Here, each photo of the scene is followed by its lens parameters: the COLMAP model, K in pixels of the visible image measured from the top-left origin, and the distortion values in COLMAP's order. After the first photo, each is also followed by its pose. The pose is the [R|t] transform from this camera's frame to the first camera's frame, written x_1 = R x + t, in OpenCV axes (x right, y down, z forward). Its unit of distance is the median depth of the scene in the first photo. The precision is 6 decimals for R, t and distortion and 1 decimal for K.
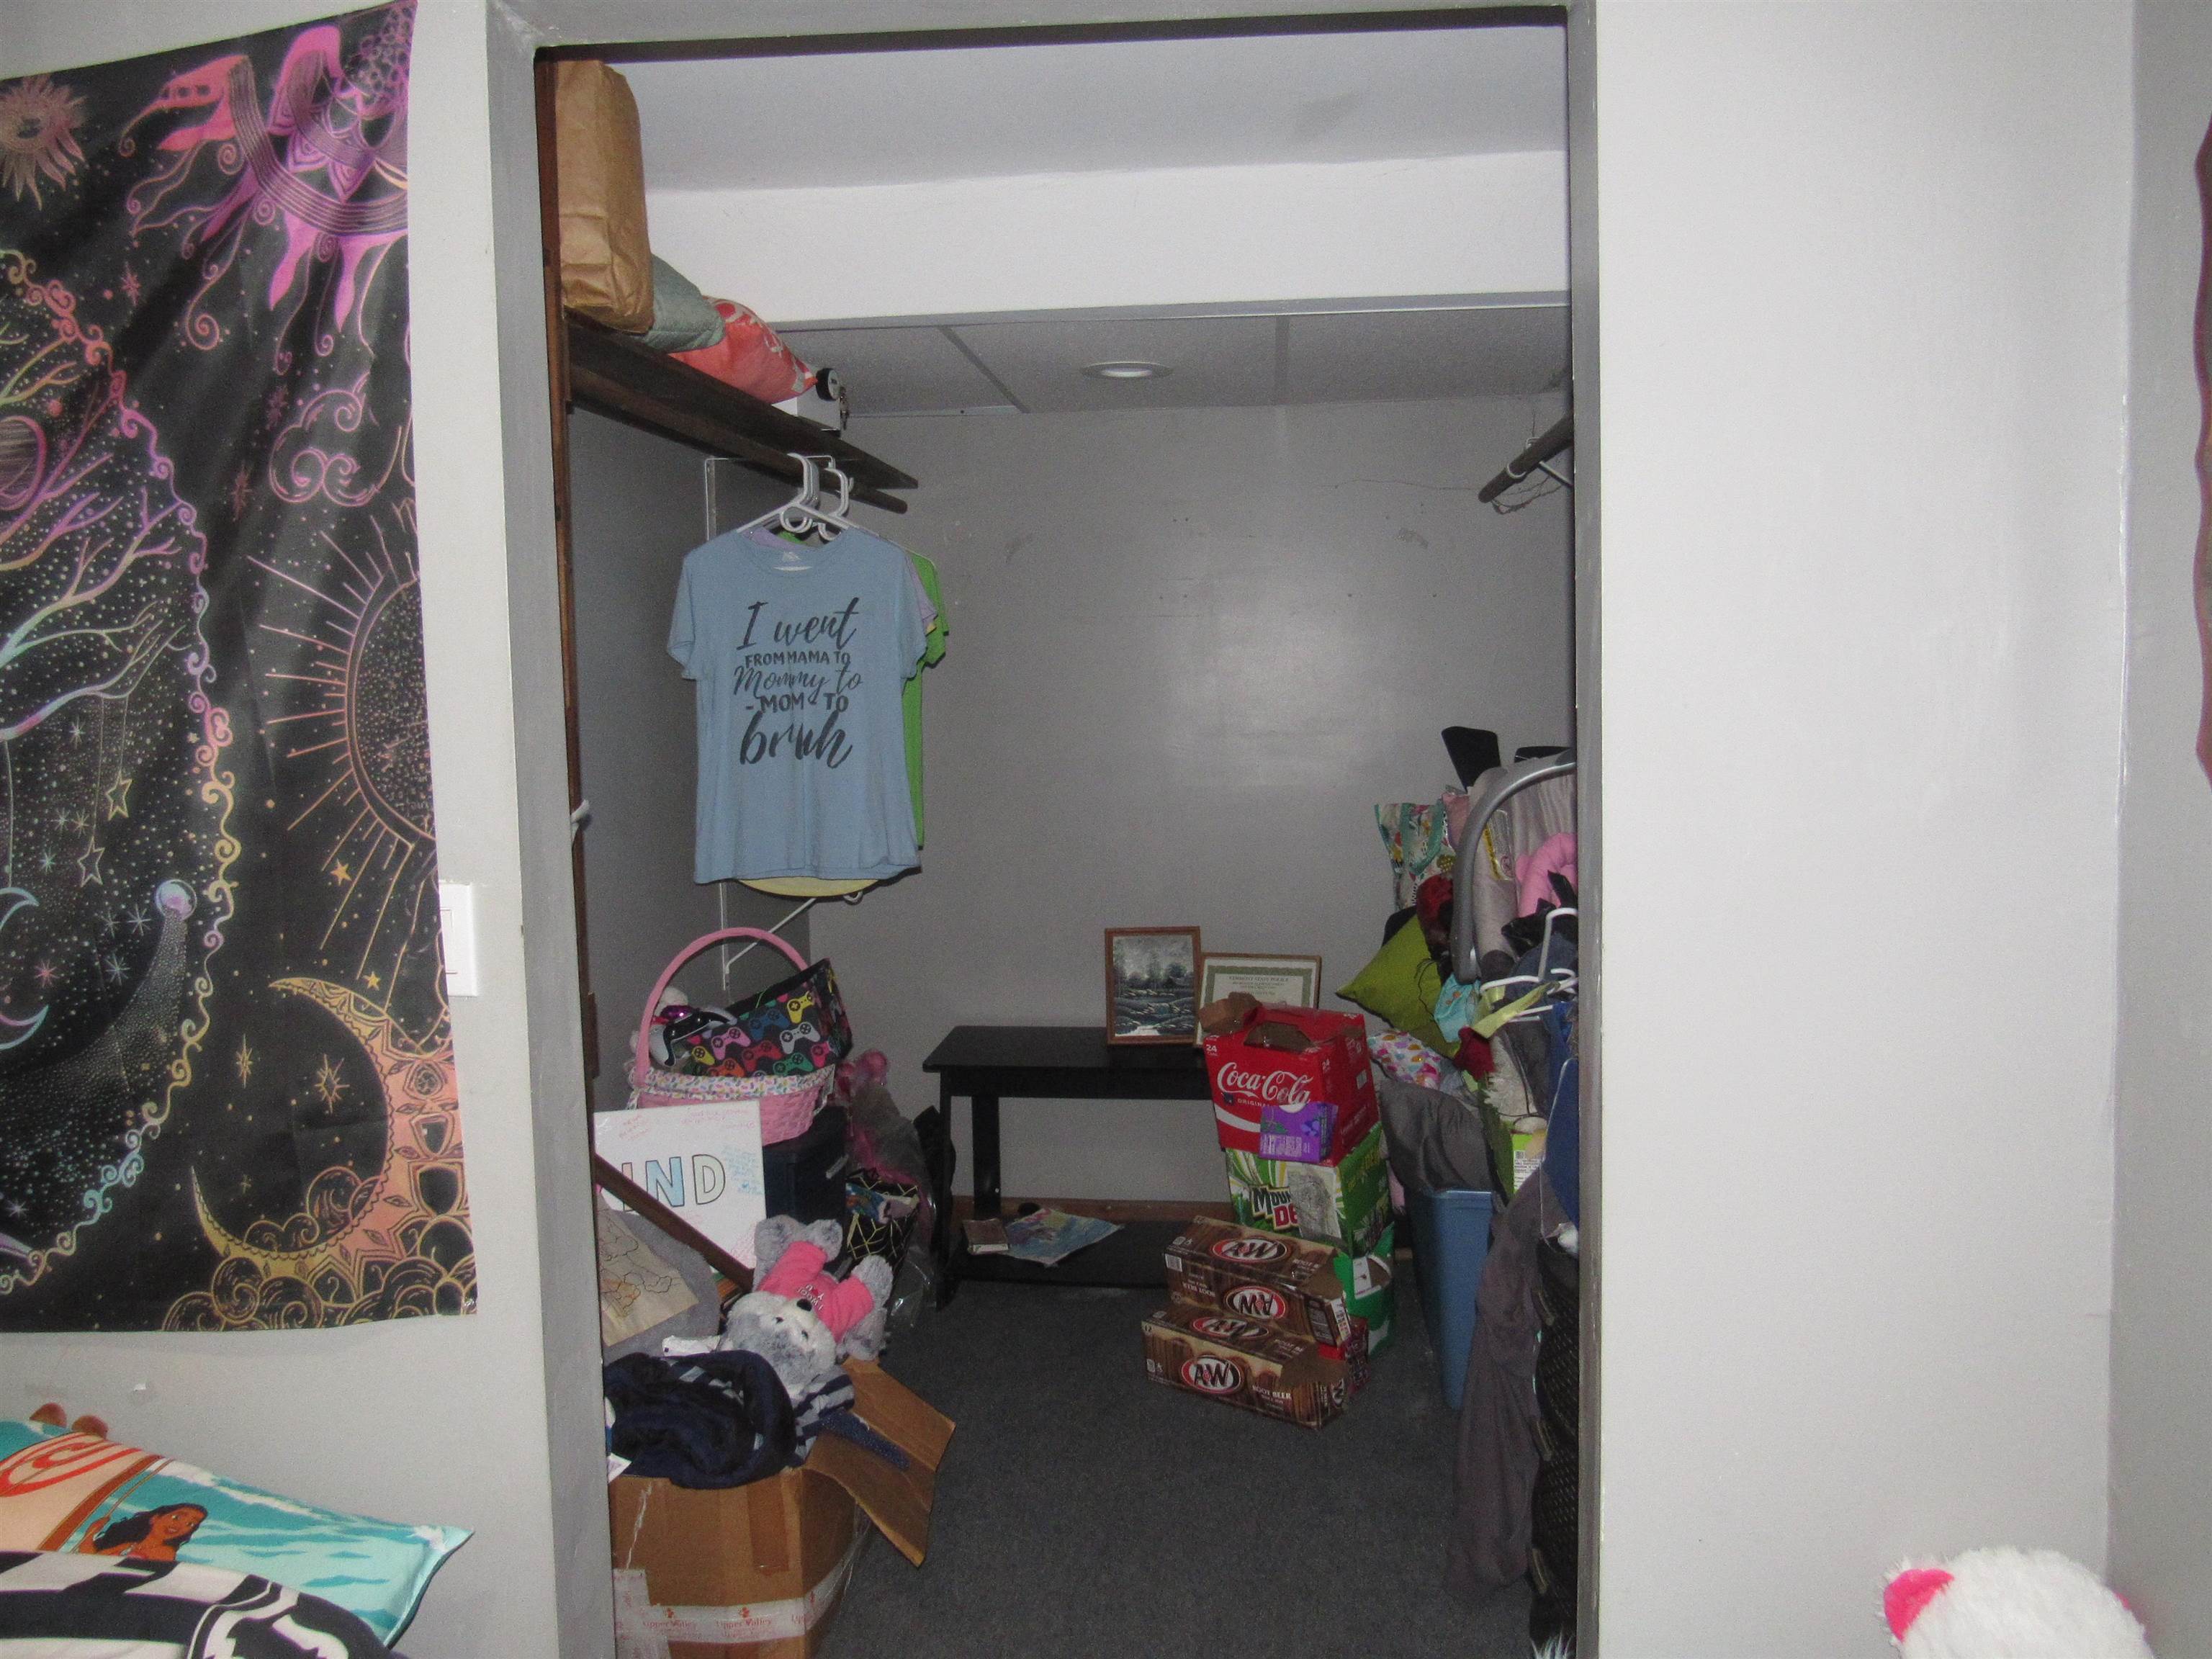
lens RADIAL K [[1593.4, 0, 1109.3], [0, 1593.4, 834.6], [0, 0, 1]] dist [-0.032835, -0.000805]
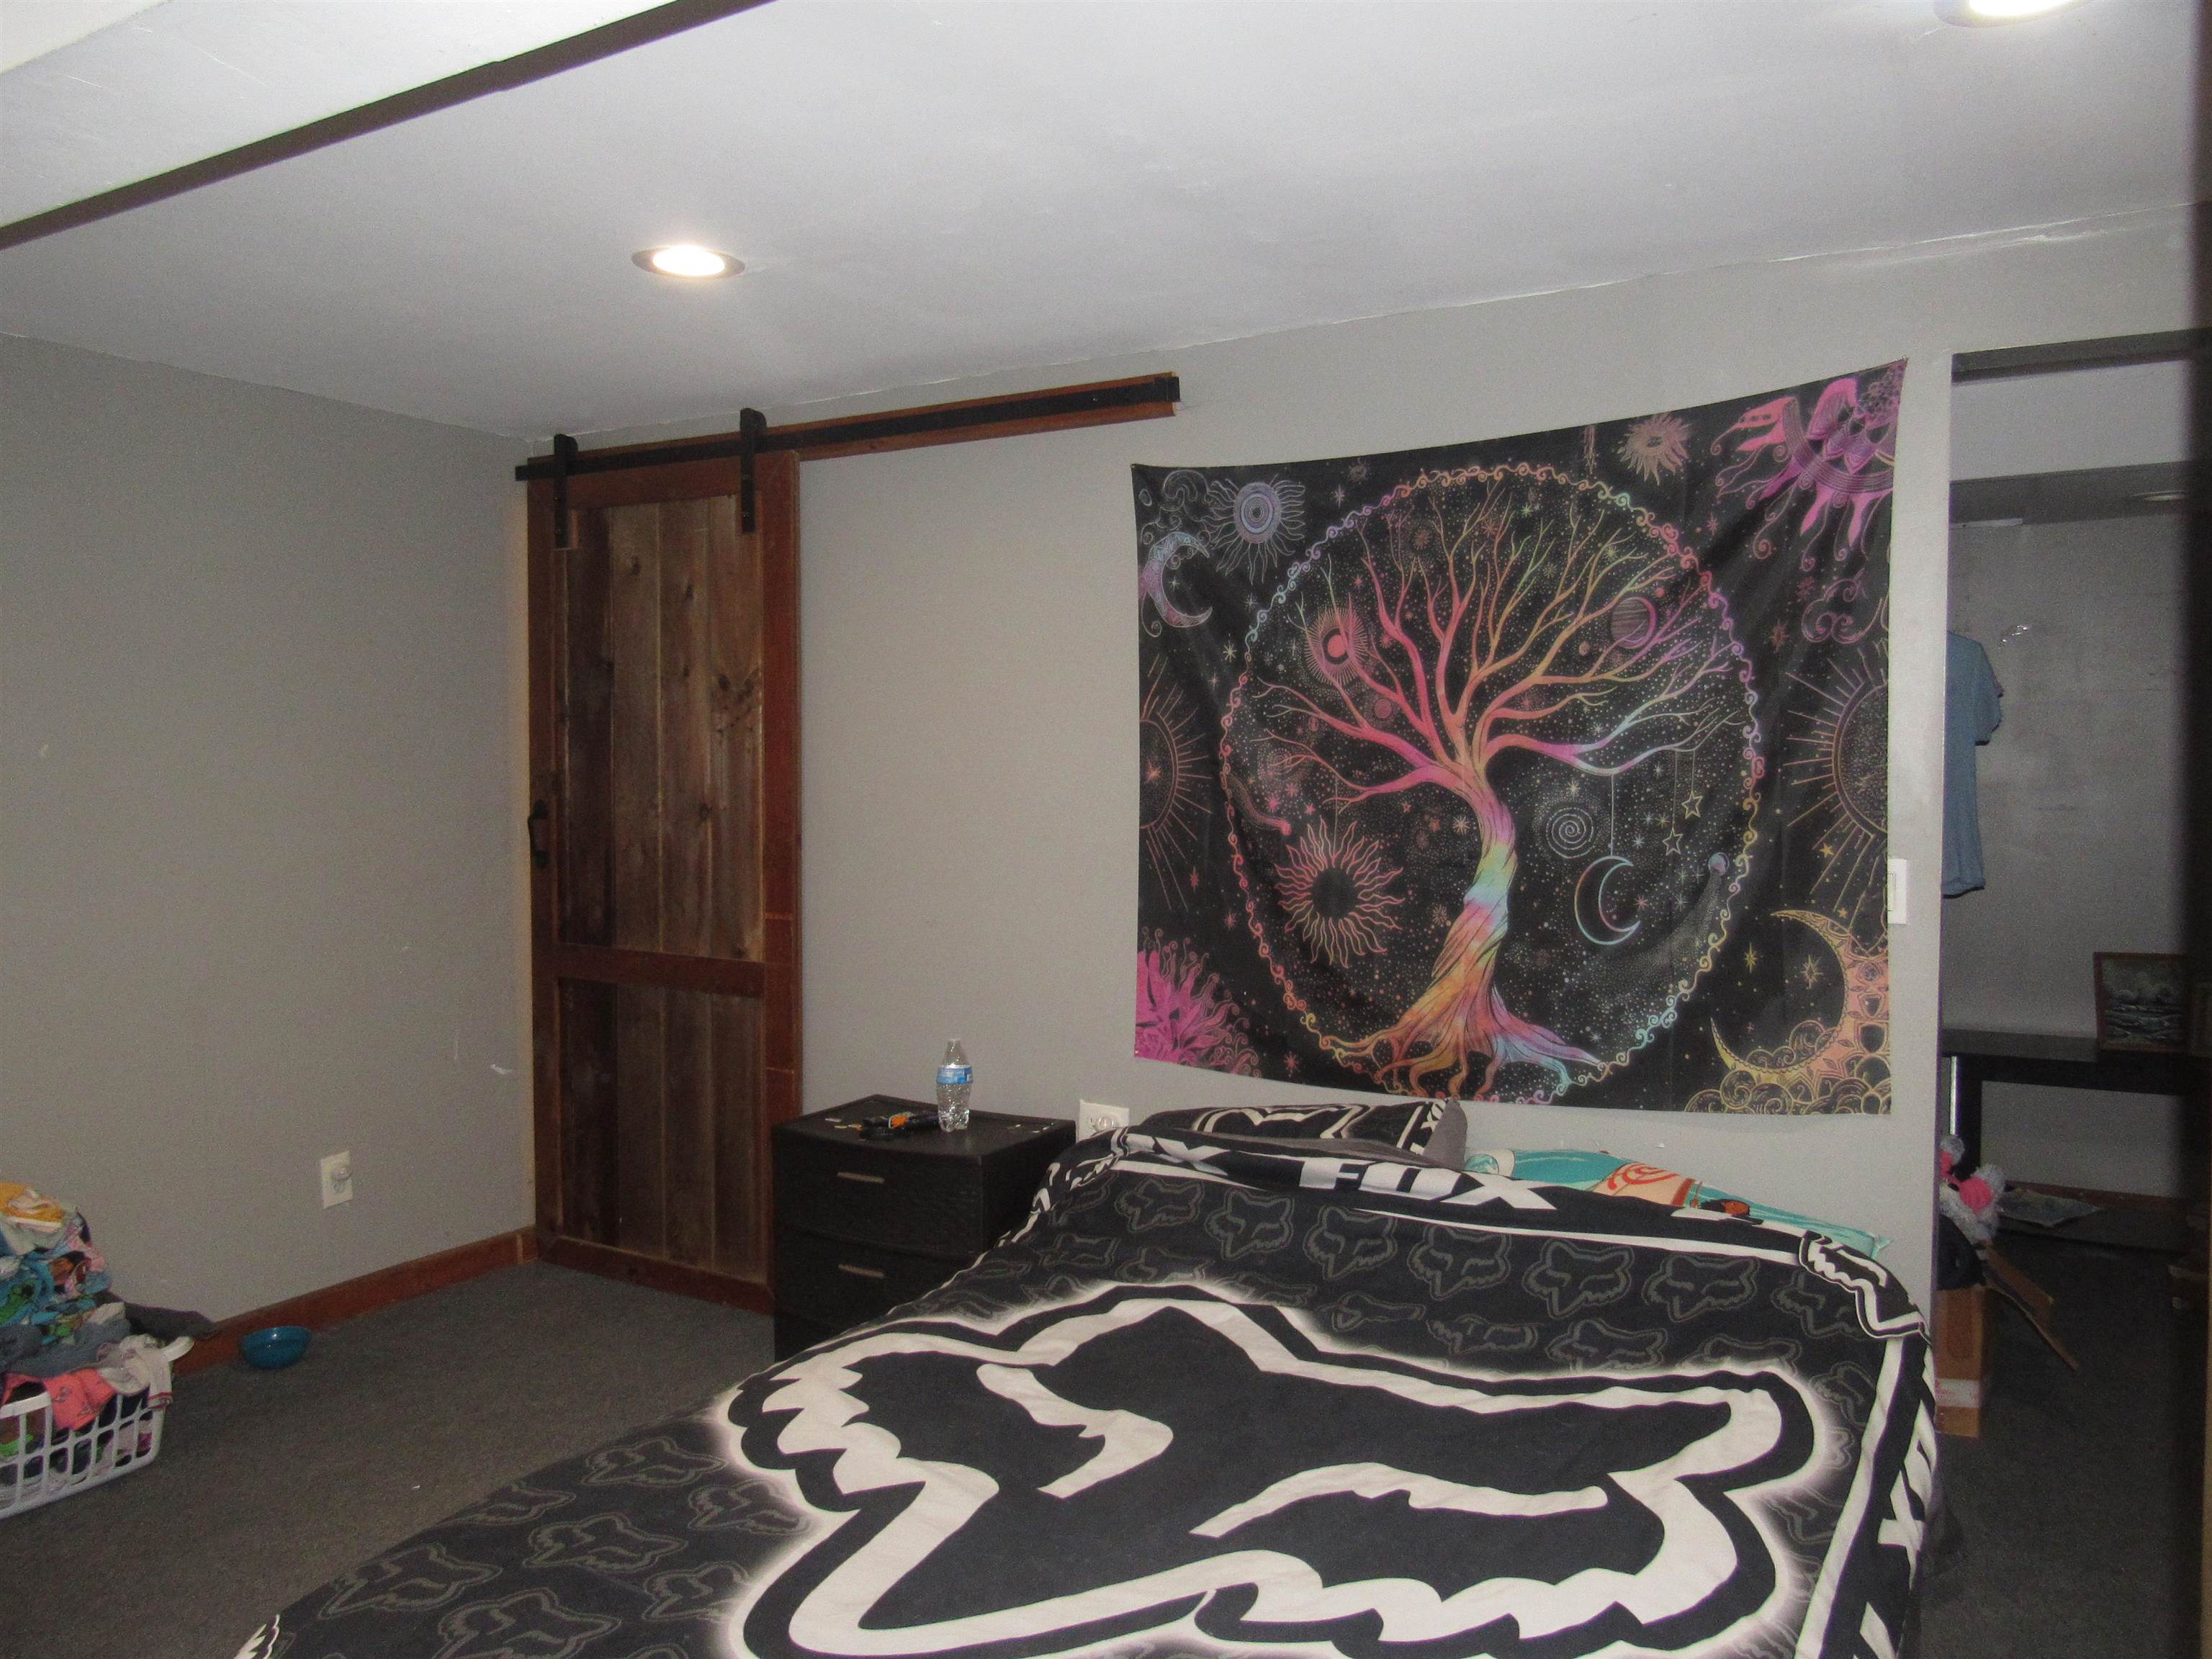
lens RADIAL K [[1583.6, 0, 1107.4], [0, 1583.6, 841.7], [0, 0, 1]] dist [-0.039661, 0.021829]
pose [[0.910741, 0.020575, -0.412464, -0.491607], [-0.035149, 0.998996, -0.027779, 0.090402], [0.411479, 0.039797, 0.910550, -0.915031]]
